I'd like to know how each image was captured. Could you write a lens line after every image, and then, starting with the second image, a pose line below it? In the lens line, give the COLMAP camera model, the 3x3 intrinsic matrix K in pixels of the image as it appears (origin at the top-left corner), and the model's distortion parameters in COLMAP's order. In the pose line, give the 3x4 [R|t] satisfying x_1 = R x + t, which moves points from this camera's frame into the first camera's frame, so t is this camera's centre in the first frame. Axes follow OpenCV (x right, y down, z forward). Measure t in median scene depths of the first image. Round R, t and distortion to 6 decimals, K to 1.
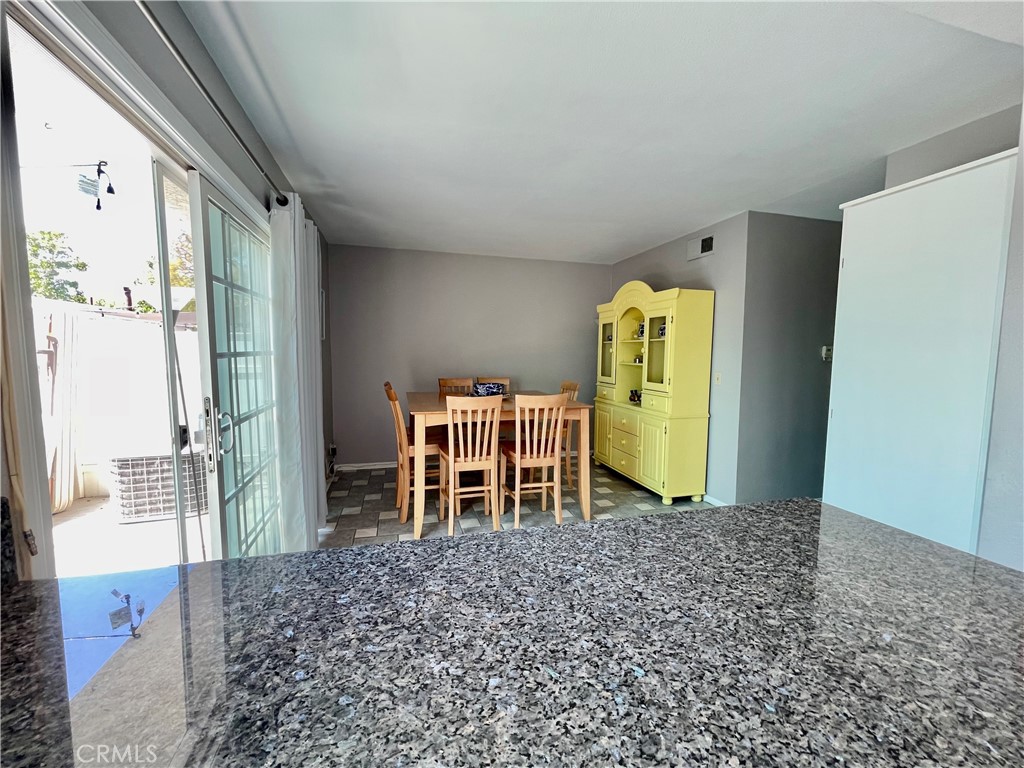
lens RADIAL K [[412.4, 0, 510.2], [0, 412.4, 386.1], [0, 0, 1]] dist [0.002171, 0.000328]
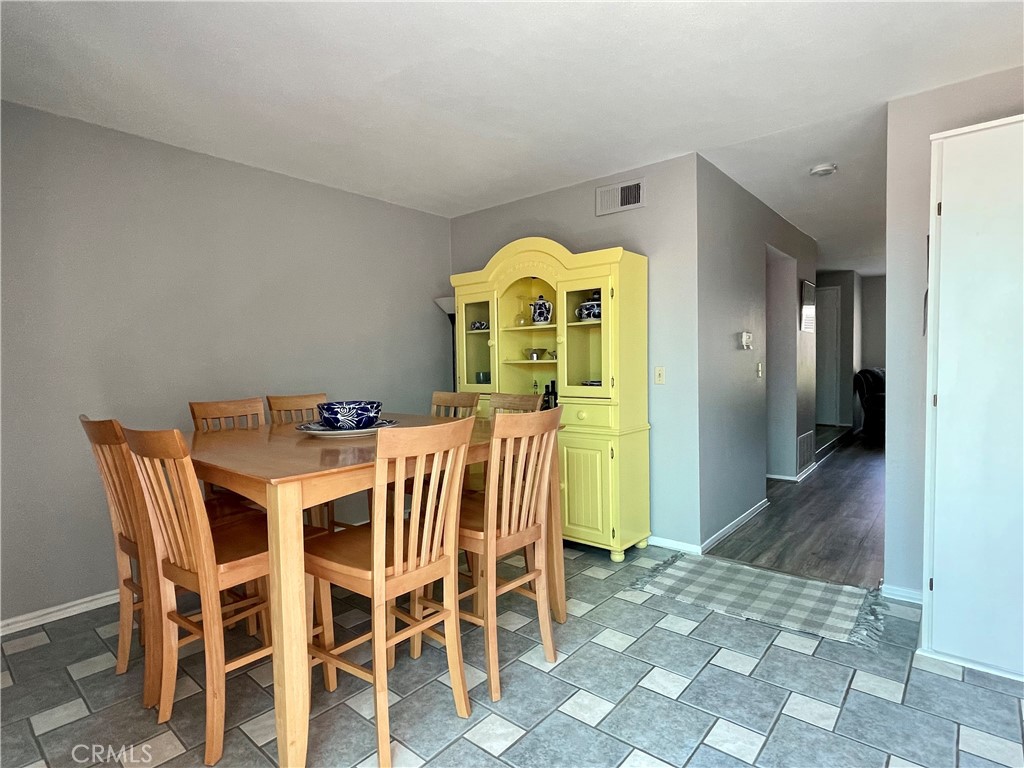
lens RADIAL K [[539.9, 0, 512.3], [0, 539.9, 387.6], [0, 0, 1]] dist [-0.000072, -0.000724]
pose [[0.830574, -0.048080, 0.554829, -0.252101], [0.069439, 0.997432, -0.017516, 0.002233], [-0.552562, 0.053076, 0.831780, 0.338287]]
